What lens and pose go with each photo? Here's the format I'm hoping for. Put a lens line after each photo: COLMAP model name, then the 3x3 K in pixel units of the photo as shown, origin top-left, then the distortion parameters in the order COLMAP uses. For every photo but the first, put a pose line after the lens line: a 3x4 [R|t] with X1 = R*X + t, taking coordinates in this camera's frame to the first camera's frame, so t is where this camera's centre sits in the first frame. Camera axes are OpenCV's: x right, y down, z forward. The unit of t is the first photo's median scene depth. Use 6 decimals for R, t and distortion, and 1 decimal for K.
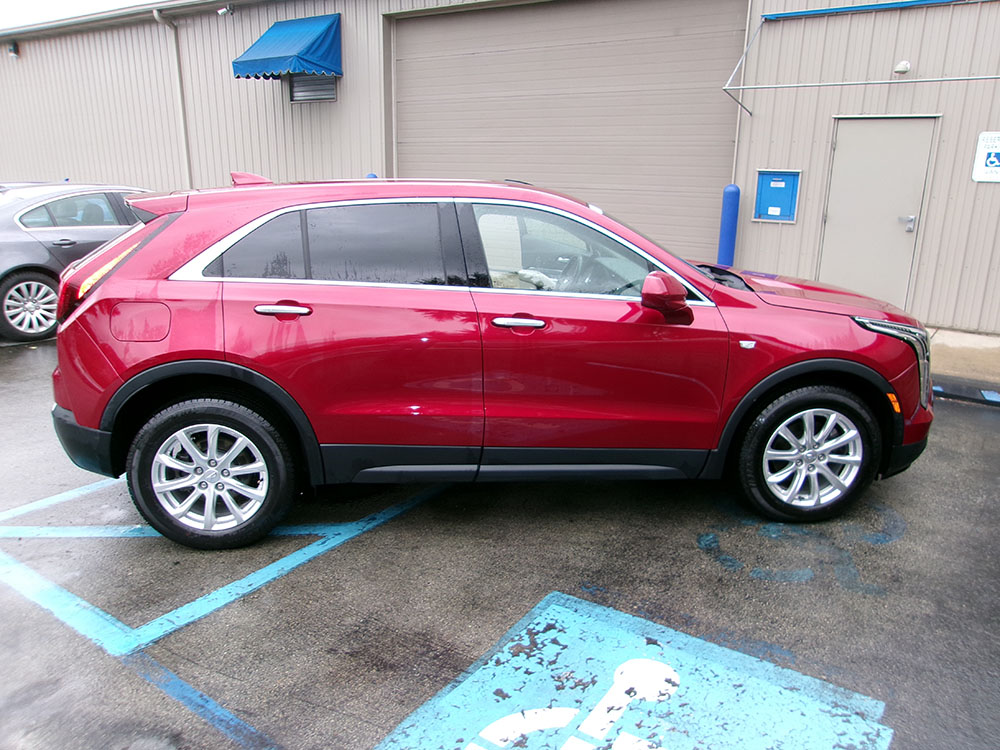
lens RADIAL K [[767.8, 0, 497.2], [0, 767.8, 375.1], [0, 0, 1]] dist [-0.030893, 0.047702]
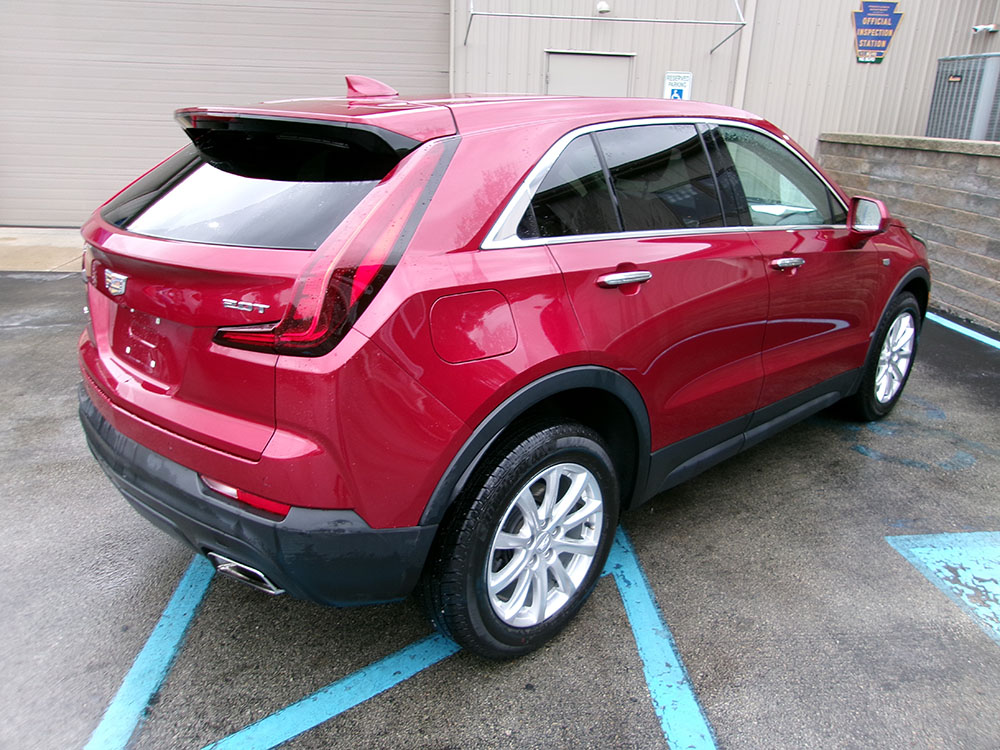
lens RADIAL K [[776.2, 0, 500.0], [0, 776.2, 375.0], [0, 0, 1]] dist [0.004552, 0.010964]
pose [[0.775990, -0.191907, 0.600842, -0.348888], [0.151620, 0.981413, 0.117642, -0.042319], [-0.612251, -0.000190, 0.790663, 0.220440]]
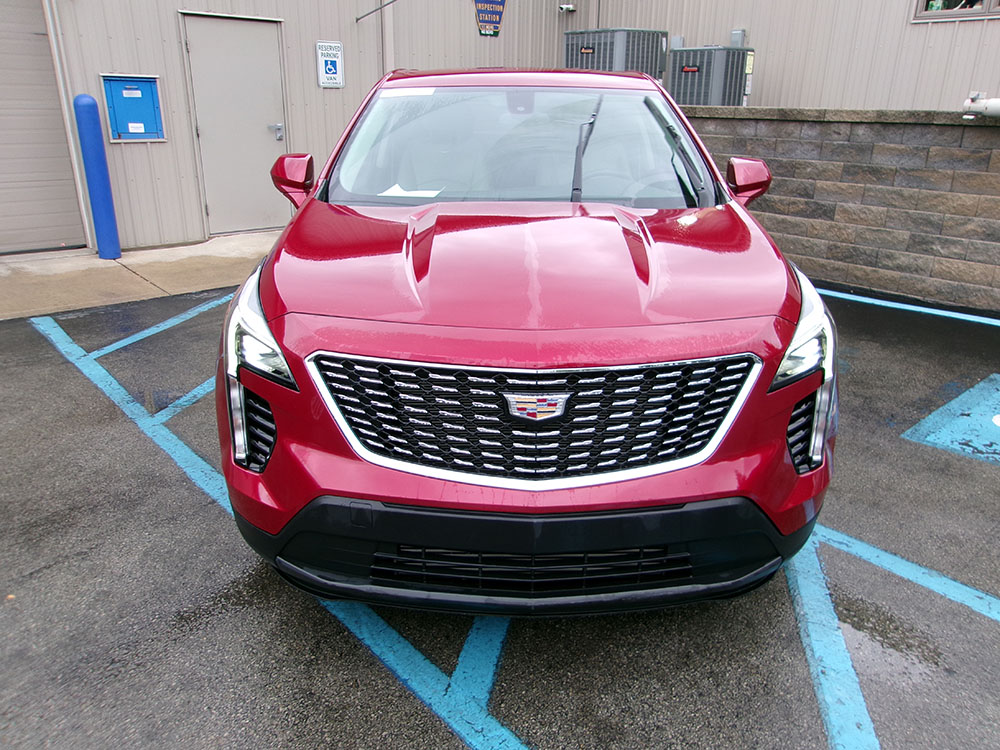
lens RADIAL K [[775.9, 0, 500.0], [0, 775.9, 375.0], [0, 0, 1]] dist [0.024453, 0.003353]
pose [[0.246608, -0.333251, 0.910016, -0.445311], [0.262592, 0.926867, 0.268261, -0.106443], [-0.932861, 0.172807, 0.316082, 0.486186]]
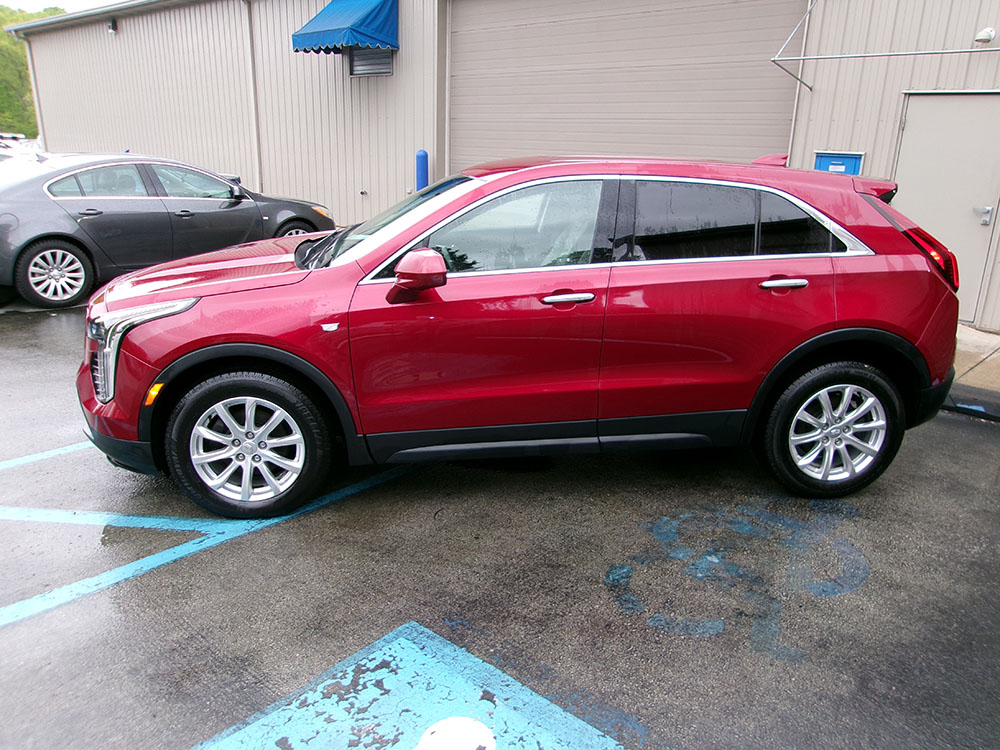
lens RADIAL K [[763.8, 0, 500.0], [0, 763.8, 375.0], [0, 0, 1]] dist [-0.008778, 0.012721]
pose [[0.990696, 0.052767, -0.125444, 0.112670], [-0.049590, 0.998368, 0.028313, -0.013341], [0.126734, -0.021828, 0.991697, 0.059881]]
